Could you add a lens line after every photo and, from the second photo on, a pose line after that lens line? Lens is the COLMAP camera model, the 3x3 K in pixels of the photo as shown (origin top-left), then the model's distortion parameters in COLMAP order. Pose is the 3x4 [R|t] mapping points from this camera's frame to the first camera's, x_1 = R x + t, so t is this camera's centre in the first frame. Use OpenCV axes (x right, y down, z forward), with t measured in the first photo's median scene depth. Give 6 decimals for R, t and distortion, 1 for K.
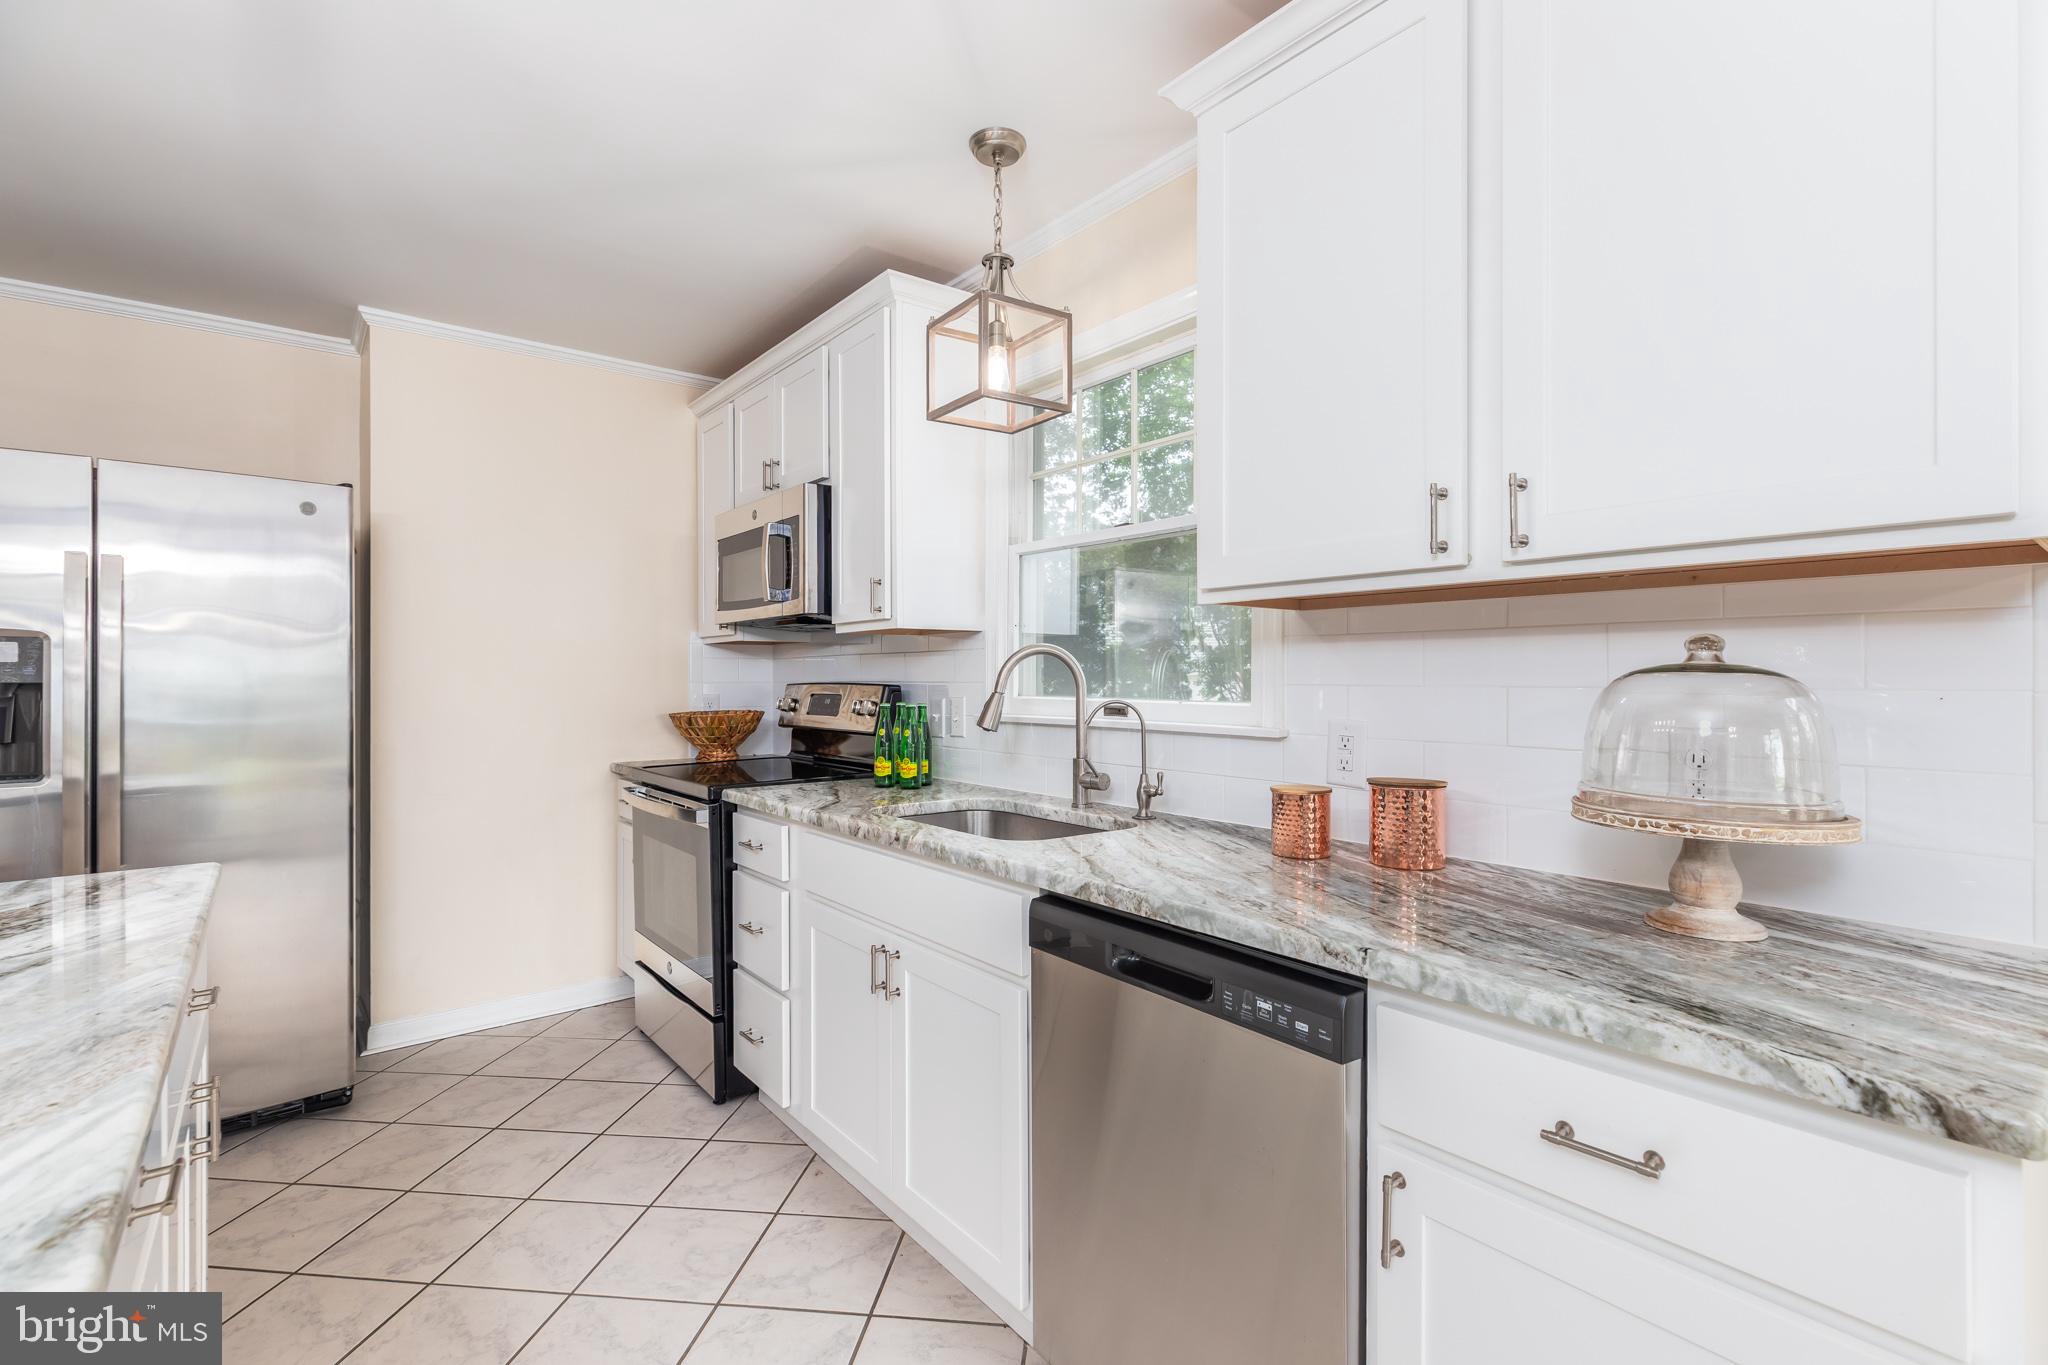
lens RADIAL K [[925.2, 0, 1034.4], [0, 925.2, 684.2], [0, 0, 1]] dist [0.006298, 0.000603]
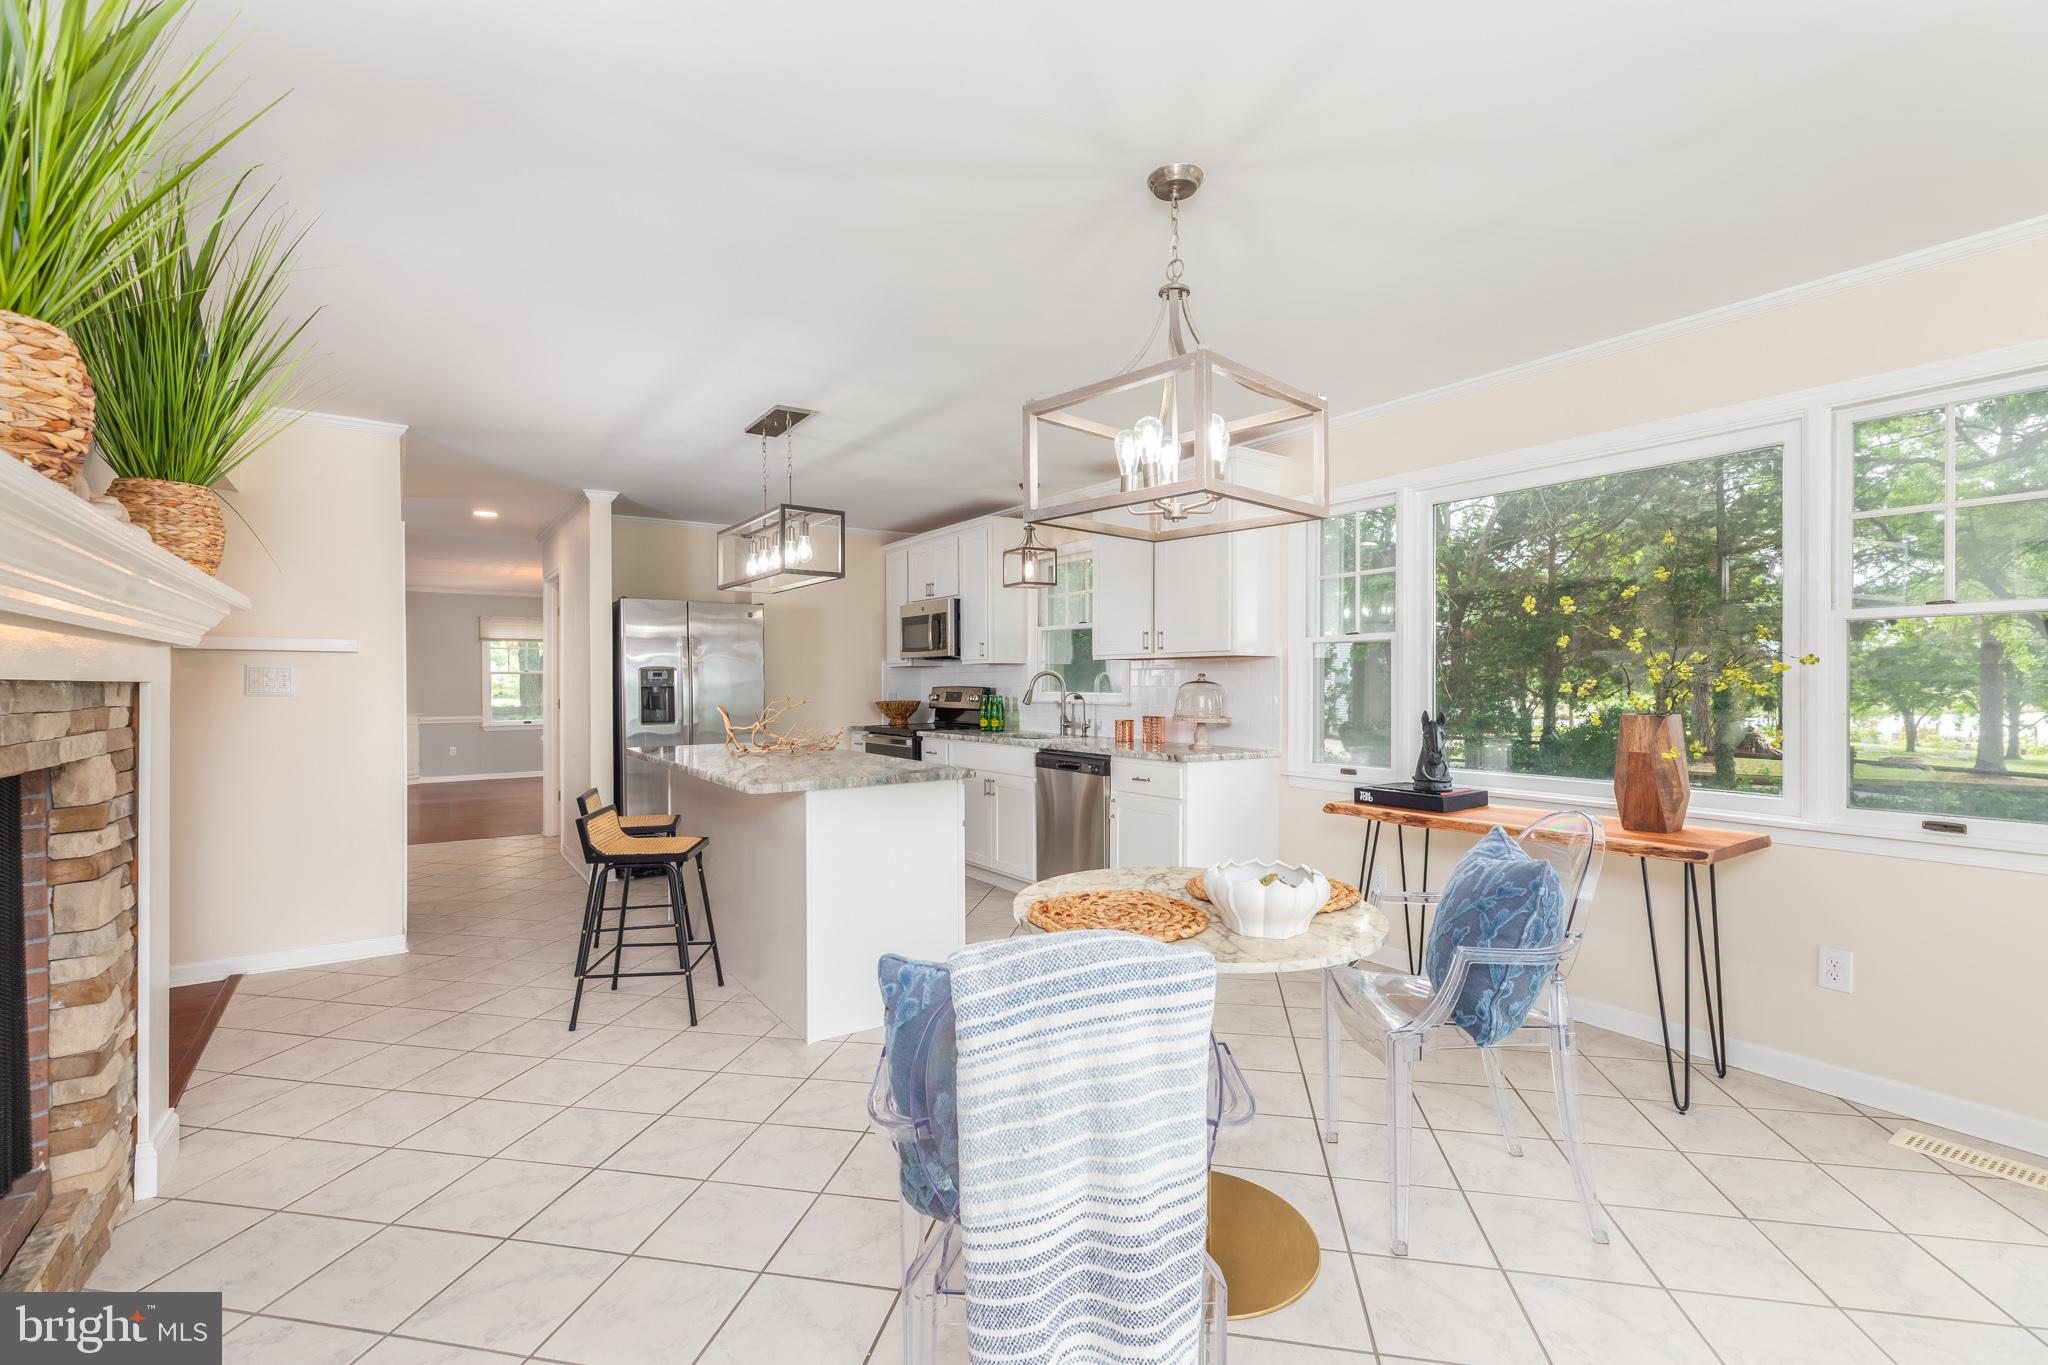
lens RADIAL K [[925.2, 0, 1022.1], [0, 925.2, 679.7], [0, 0, 1]] dist [0.006298, 0.000603]
pose [[0.996668, -0.001236, -0.081561, 0.154217], [0.000368, 0.999943, -0.010661, 0.008846], [0.081570, 0.010595, 0.996611, -1.656551]]
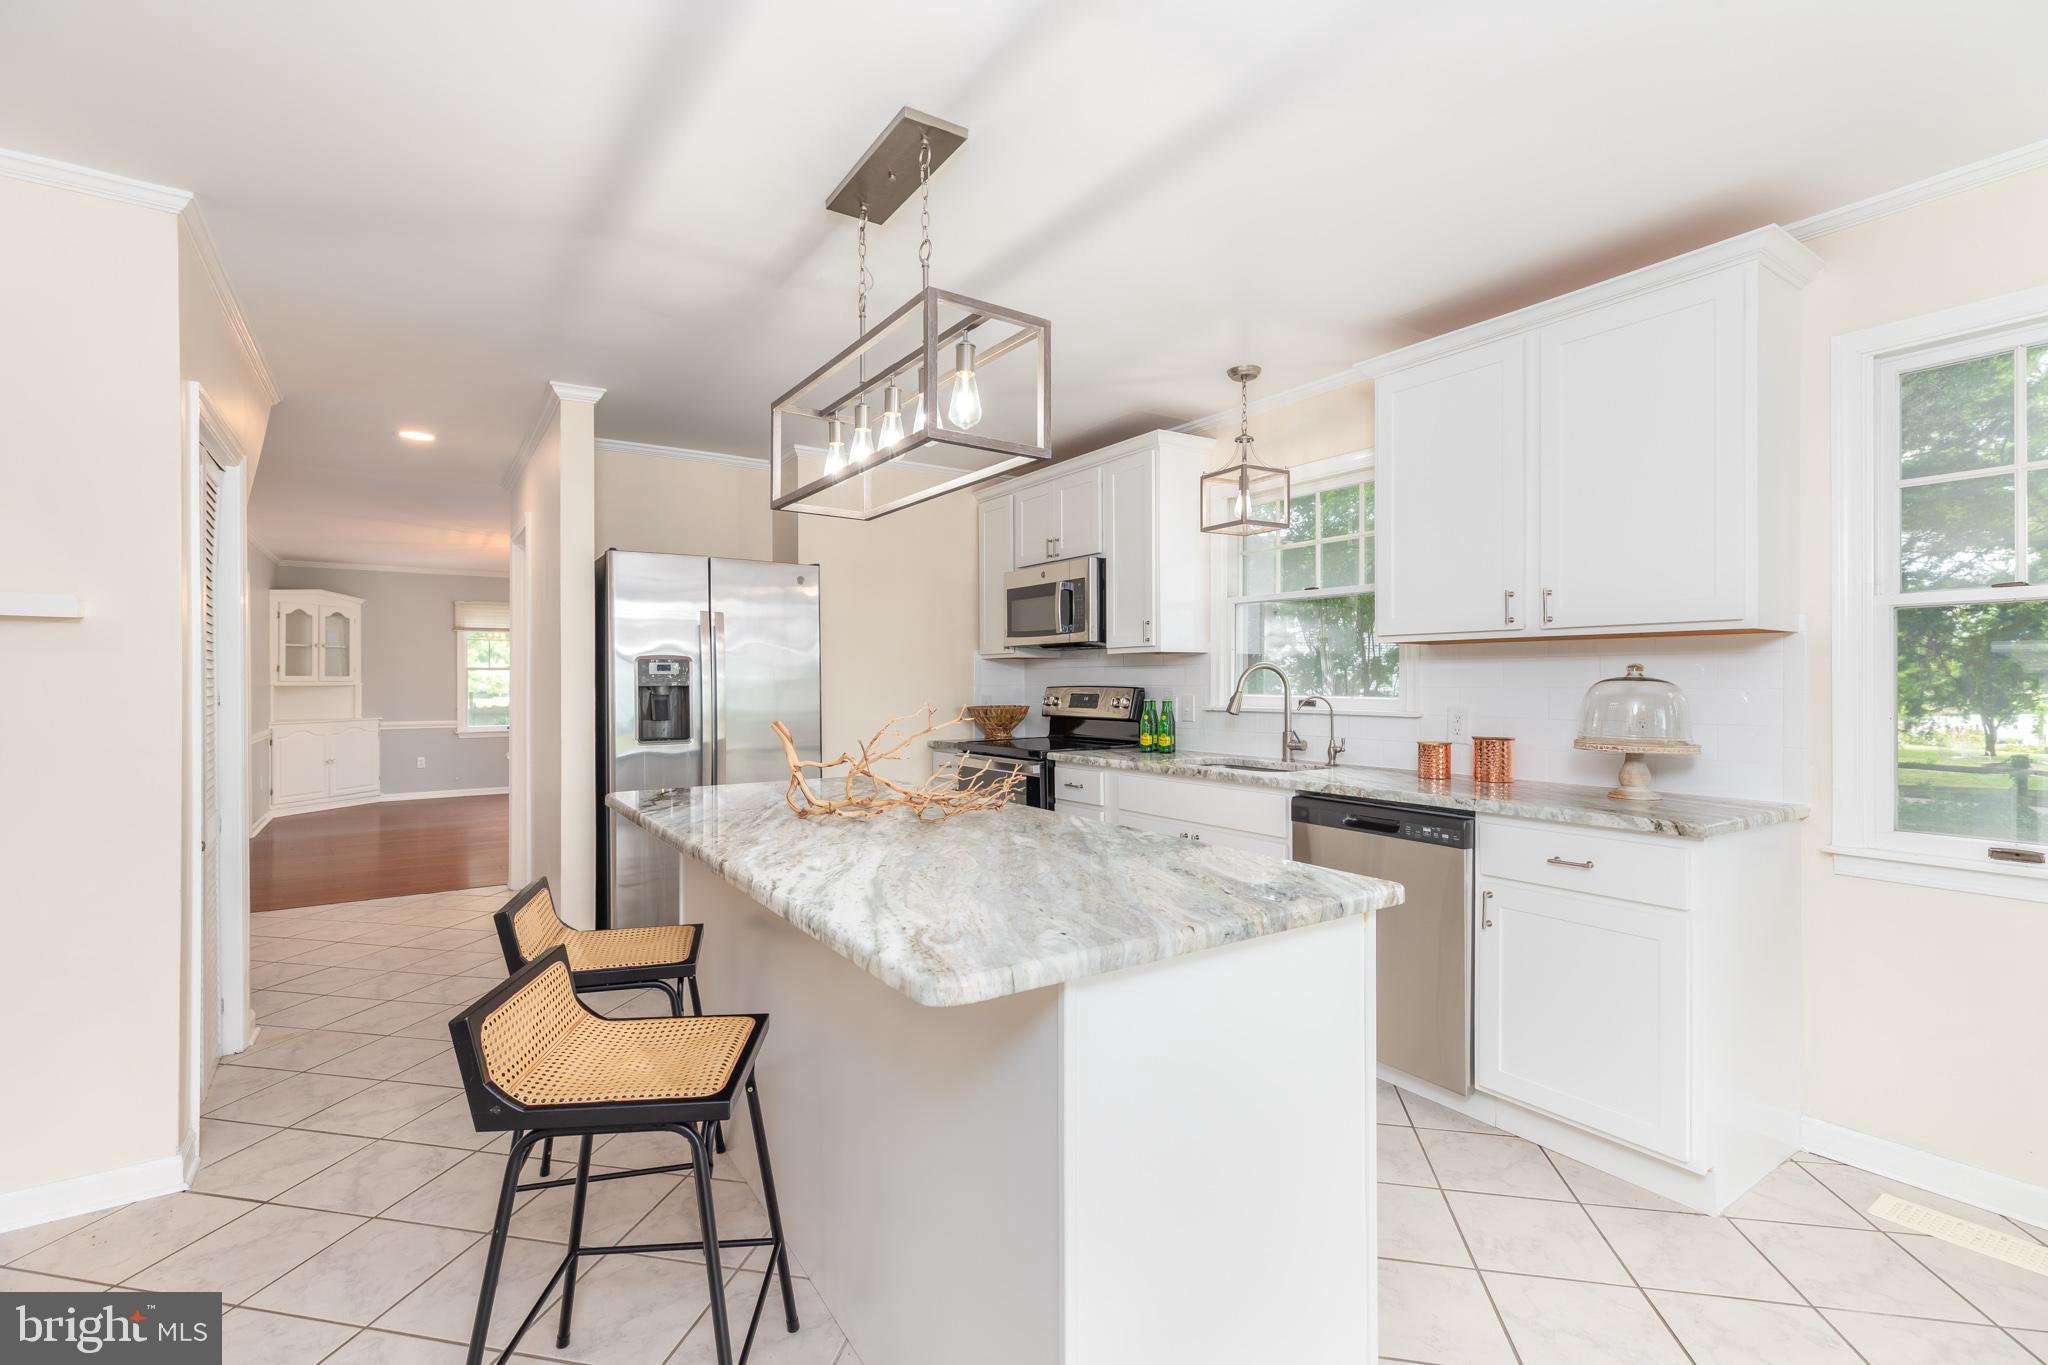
lens RADIAL K [[925.2, 0, 1028.7], [0, 925.2, 680.3], [0, 0, 1]] dist [0.006298, 0.000603]
pose [[0.996420, 0.001200, -0.084527, -0.291263], [-0.002017, 0.999952, -0.009577, 0.005520], [0.084512, 0.009713, 0.996375, -0.734544]]
